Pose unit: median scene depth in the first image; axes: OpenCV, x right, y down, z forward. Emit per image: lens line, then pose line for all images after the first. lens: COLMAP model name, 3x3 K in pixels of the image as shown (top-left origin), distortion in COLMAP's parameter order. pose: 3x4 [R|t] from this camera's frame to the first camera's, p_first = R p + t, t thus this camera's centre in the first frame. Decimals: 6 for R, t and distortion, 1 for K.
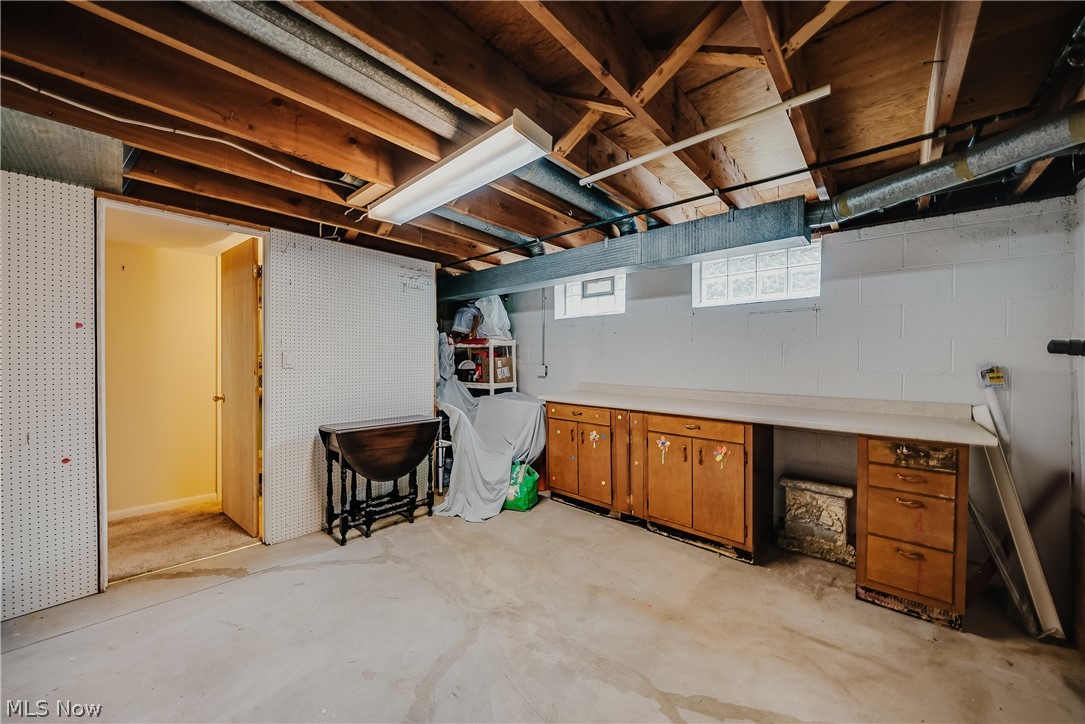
lens RADIAL K [[380.5, 0, 545.0], [0, 380.5, 359.1], [0, 0, 1]] dist [-0.000985, -0.000610]
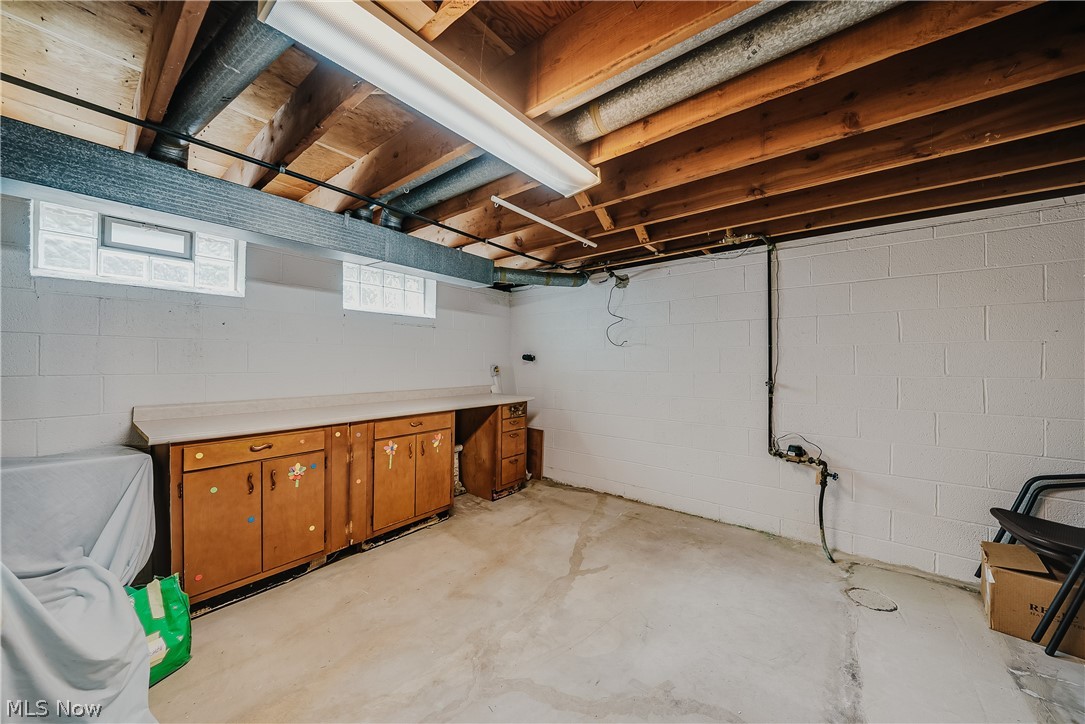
lens RADIAL K [[380.5, 0, 545.4], [0, 380.5, 362.4], [0, 0, 1]] dist [-0.000985, -0.000610]
pose [[-0.051464, -0.004530, 0.998665, -0.721165], [0.002161, 0.999987, 0.004647, -0.005031], [-0.998673, 0.002397, -0.051454, 0.673787]]
